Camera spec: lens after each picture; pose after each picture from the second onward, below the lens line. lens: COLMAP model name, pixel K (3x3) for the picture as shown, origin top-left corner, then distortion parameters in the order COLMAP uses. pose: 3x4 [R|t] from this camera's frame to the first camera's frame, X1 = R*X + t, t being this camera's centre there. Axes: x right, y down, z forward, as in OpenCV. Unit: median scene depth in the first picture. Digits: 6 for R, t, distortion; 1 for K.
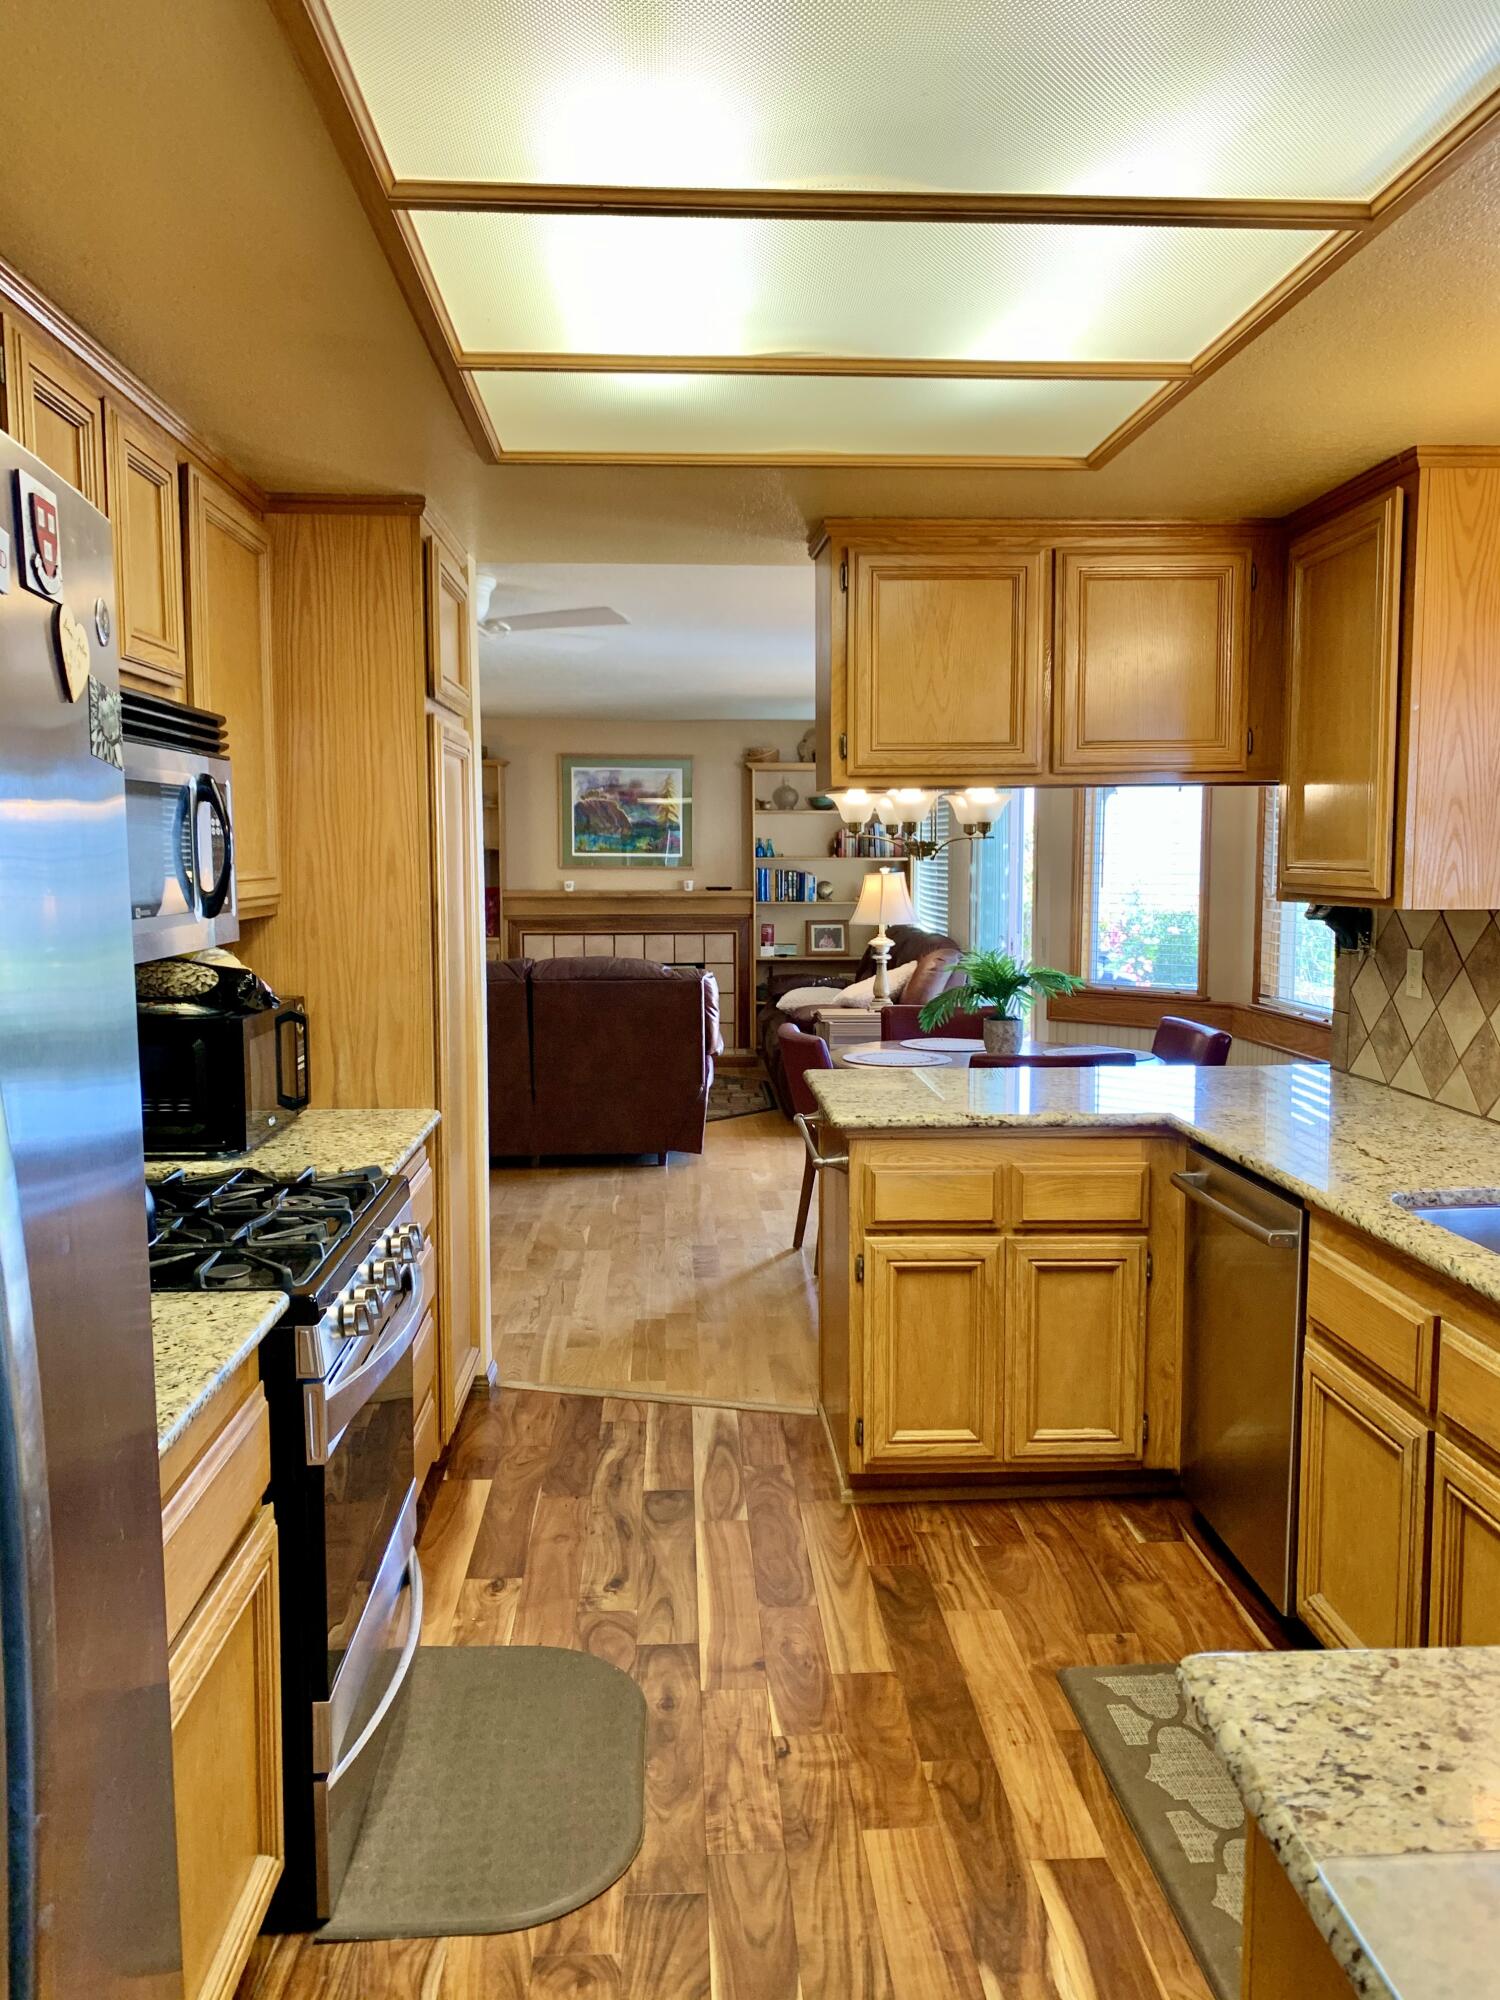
lens RADIAL K [[1536.9, 0, 750.0], [0, 1536.9, 1000.0], [0, 0, 1]] dist [0.050741, -0.049098]
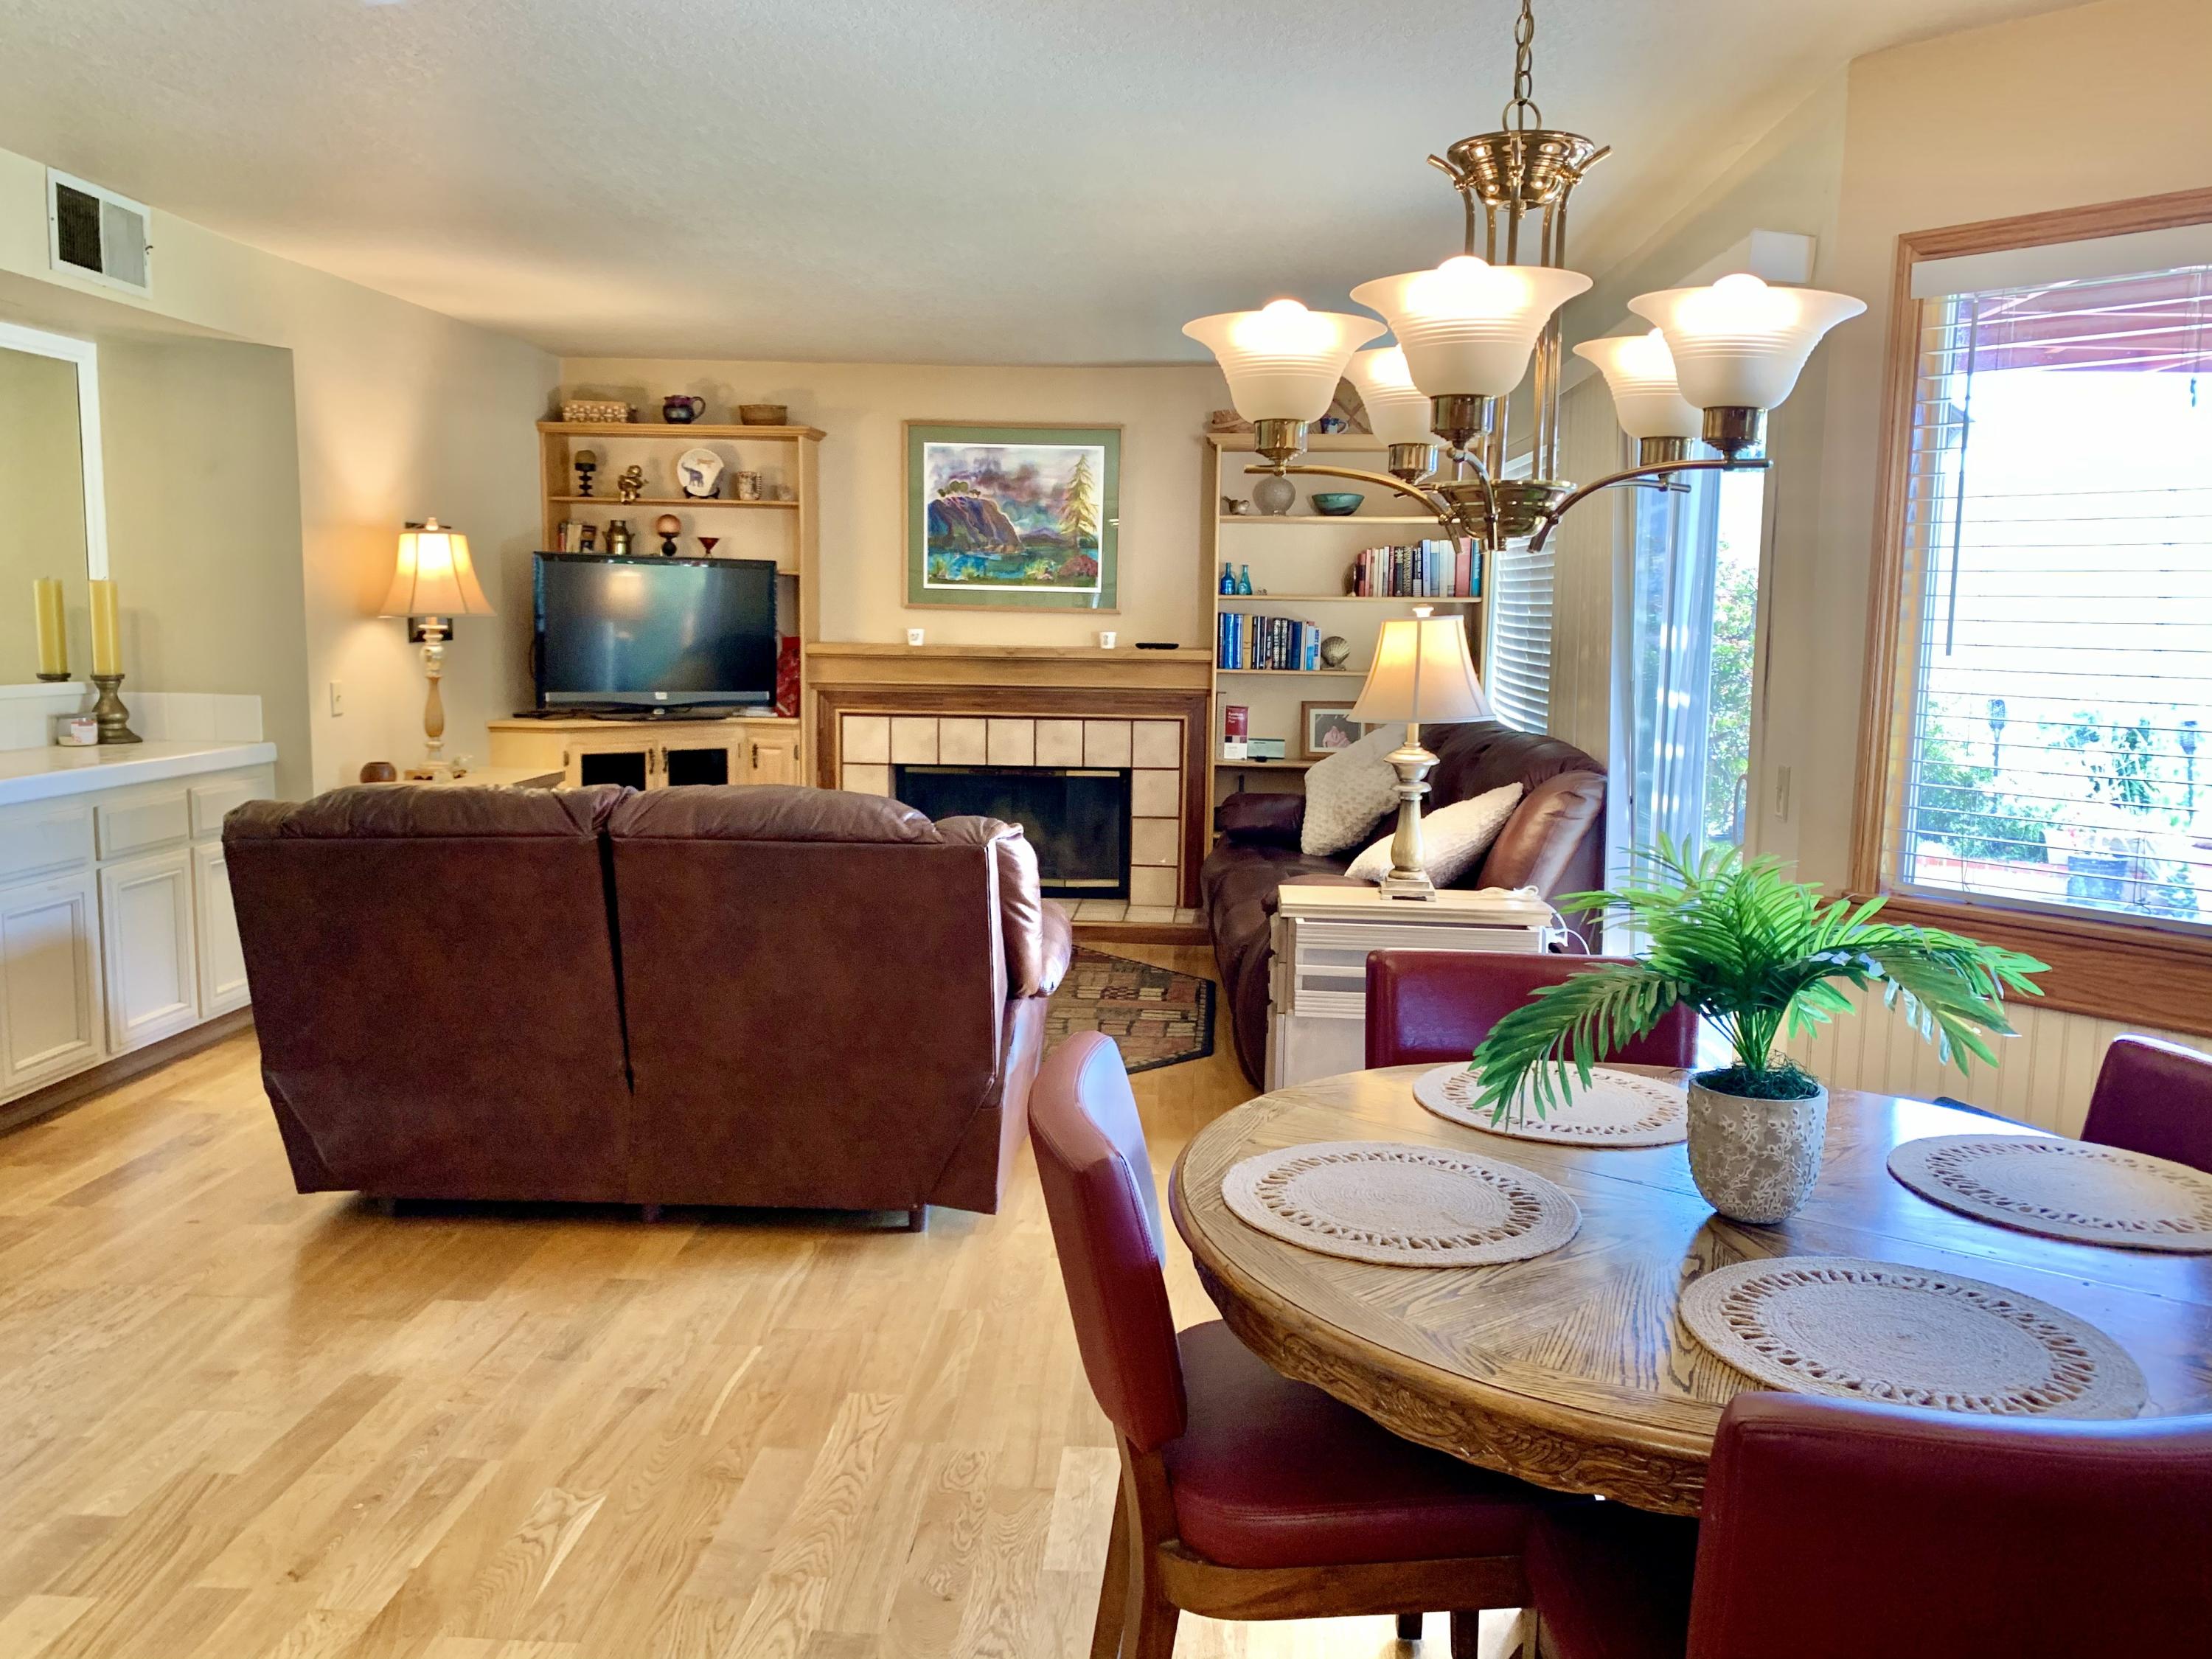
lens RADIAL K [[1679.5, 0, 1106.0], [0, 1679.5, 829.5], [0, 0, 1]] dist [0.129857, -0.313757]
pose [[0.992889, 0.030109, -0.115170, 0.115115], [-0.026022, 0.998983, 0.036828, -0.072134], [0.116161, -0.033569, 0.992663, 1.012125]]
